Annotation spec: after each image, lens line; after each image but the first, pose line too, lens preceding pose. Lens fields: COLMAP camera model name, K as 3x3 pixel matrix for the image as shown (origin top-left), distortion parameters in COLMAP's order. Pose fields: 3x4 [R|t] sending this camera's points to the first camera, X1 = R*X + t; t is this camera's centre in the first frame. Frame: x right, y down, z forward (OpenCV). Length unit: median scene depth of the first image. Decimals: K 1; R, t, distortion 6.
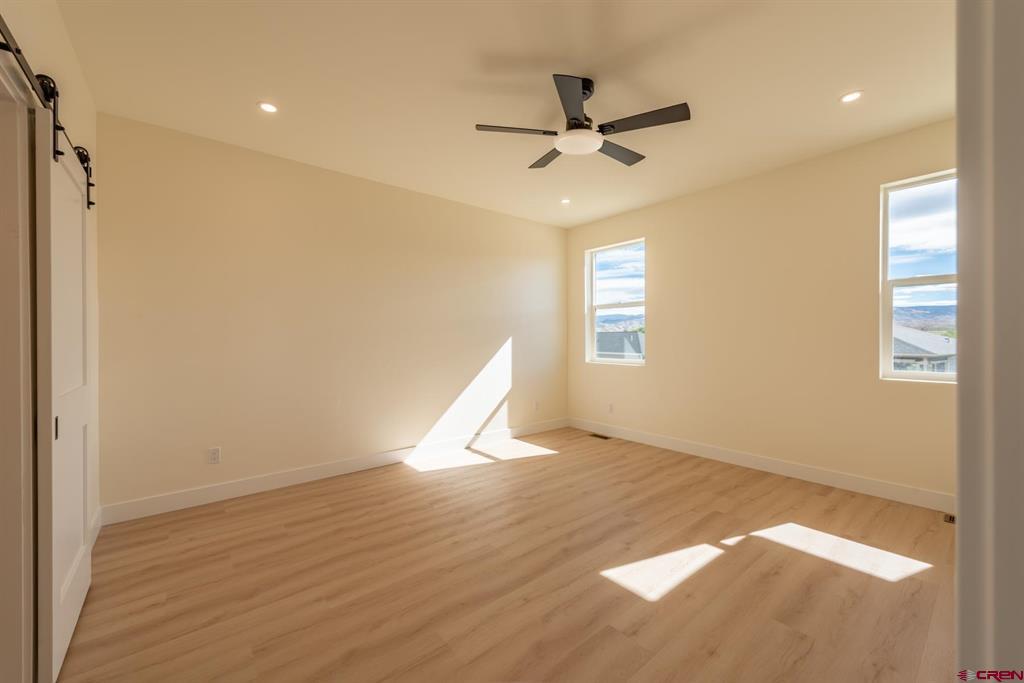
lens RADIAL K [[402.2, 0, 503.9], [0, 402.2, 343.7], [0, 0, 1]] dist [0.012964, -0.000758]
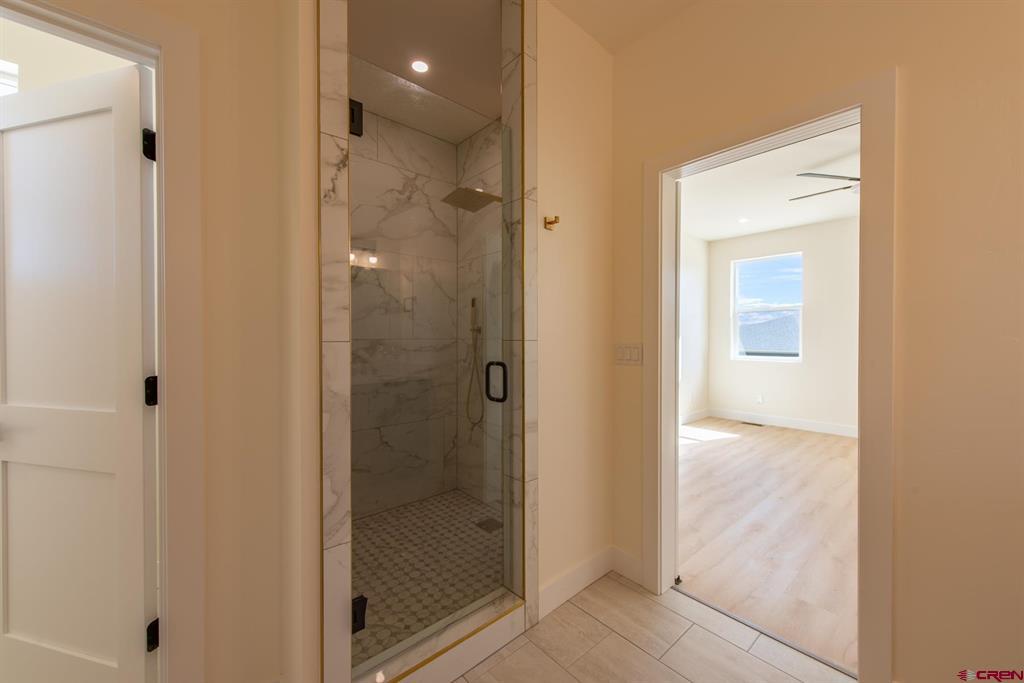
lens RADIAL K [[402.2, 0, 509.2], [0, 402.2, 342.1], [0, 0, 1]] dist [0.012964, -0.000758]
pose [[0.998934, 0.003477, 0.046025, -0.746445], [-0.003274, 0.999985, -0.004483, 0.007396], [-0.046040, 0.004327, 0.998930, -0.172854]]
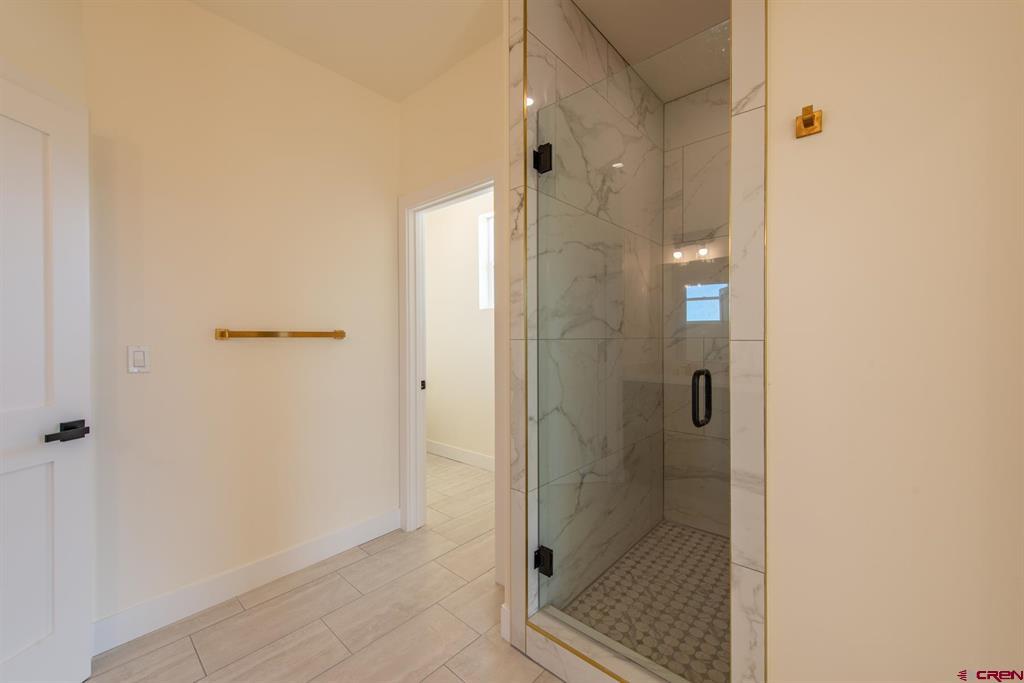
lens RADIAL K [[402.2, 0, 515.1], [0, 402.2, 341.7], [0, 0, 1]] dist [0.012964, -0.000758]
pose [[0.166901, 0.016799, -0.985831, -0.421035], [-0.014335, 0.999791, 0.014610, 0.001751], [0.985869, 0.011693, 0.167107, 0.097992]]
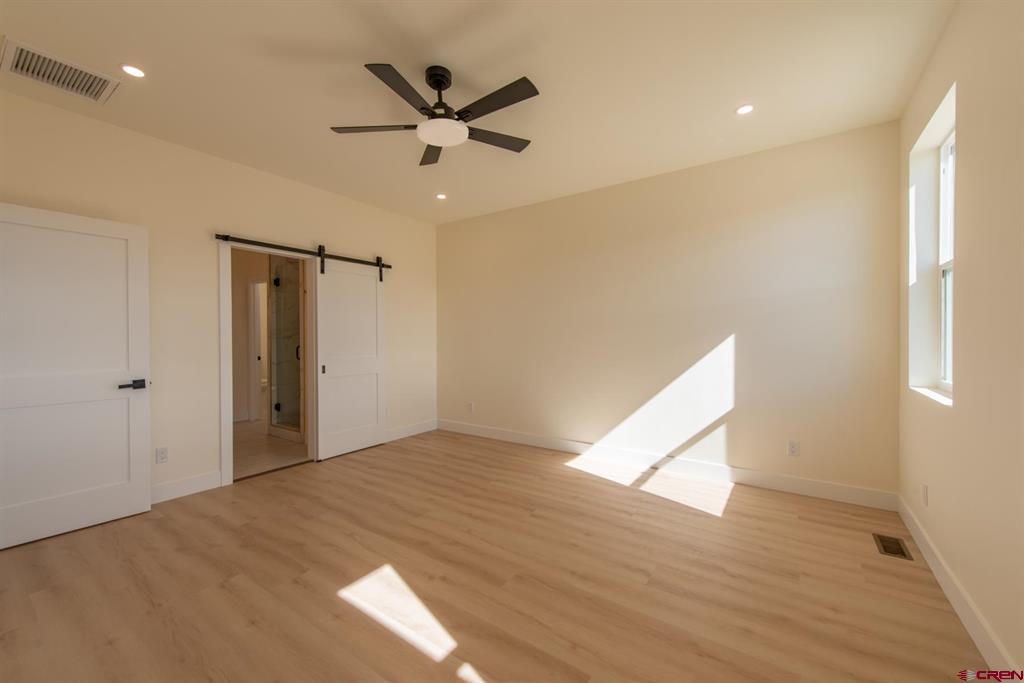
lens RADIAL K [[402.2, 0, 512.8], [0, 402.2, 340.4], [0, 0, 1]] dist [0.012964, -0.000758]
pose [[0.277072, 0.012353, -0.960770, 0.820734], [-0.012114, 0.999883, 0.009363, -0.011223], [0.960773, 0.009045, 0.277189, 0.636972]]
